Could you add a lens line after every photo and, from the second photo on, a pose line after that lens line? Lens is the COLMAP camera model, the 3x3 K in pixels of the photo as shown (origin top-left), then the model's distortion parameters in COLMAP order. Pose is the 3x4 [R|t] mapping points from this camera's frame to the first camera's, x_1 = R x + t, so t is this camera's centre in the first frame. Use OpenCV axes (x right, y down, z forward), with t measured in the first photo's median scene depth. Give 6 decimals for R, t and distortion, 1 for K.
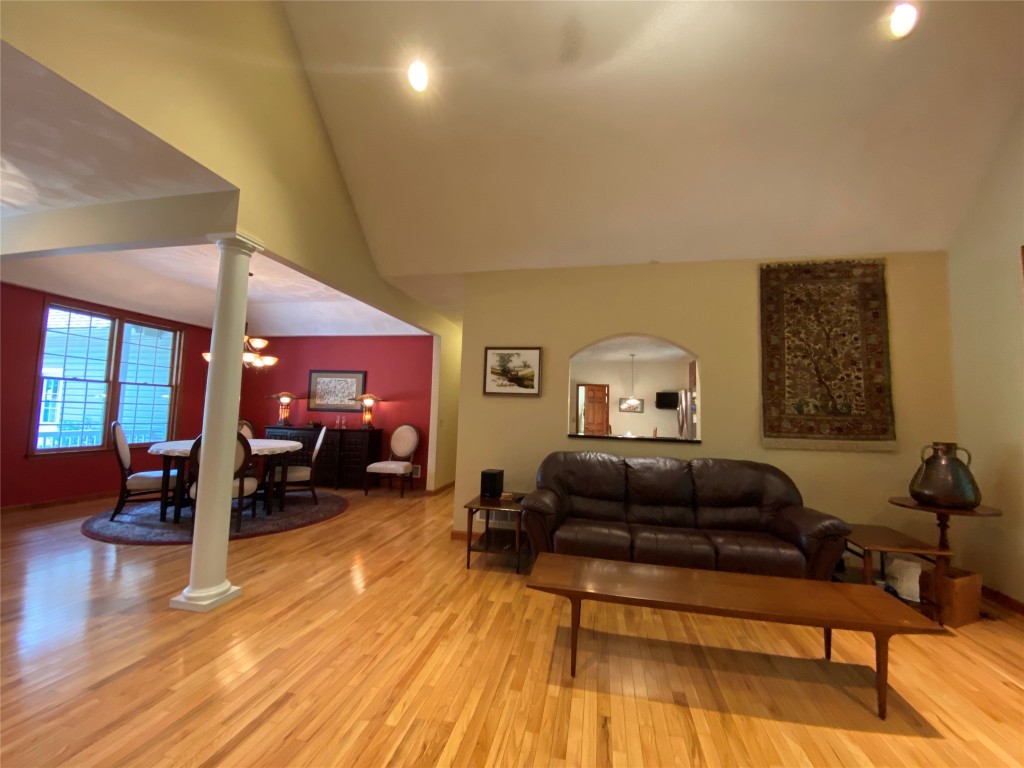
lens RADIAL K [[419.1, 0, 515.0], [0, 419.1, 382.4], [0, 0, 1]] dist [-0.019512, -0.005403]
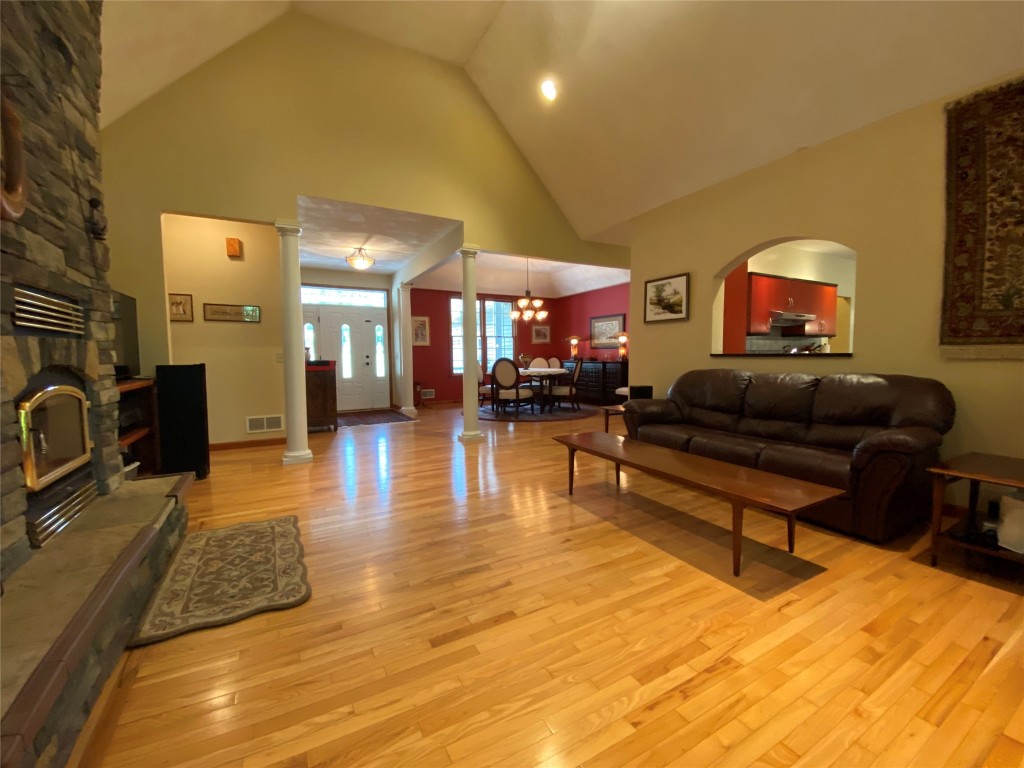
lens RADIAL K [[419.1, 0, 511.7], [0, 419.1, 389.0], [0, 0, 1]] dist [-0.019512, -0.005403]
pose [[0.641552, 0.023573, -0.766717, 0.649911], [0.085445, 0.991111, 0.101968, 0.067563], [0.762306, -0.130930, 0.633835, -0.070260]]
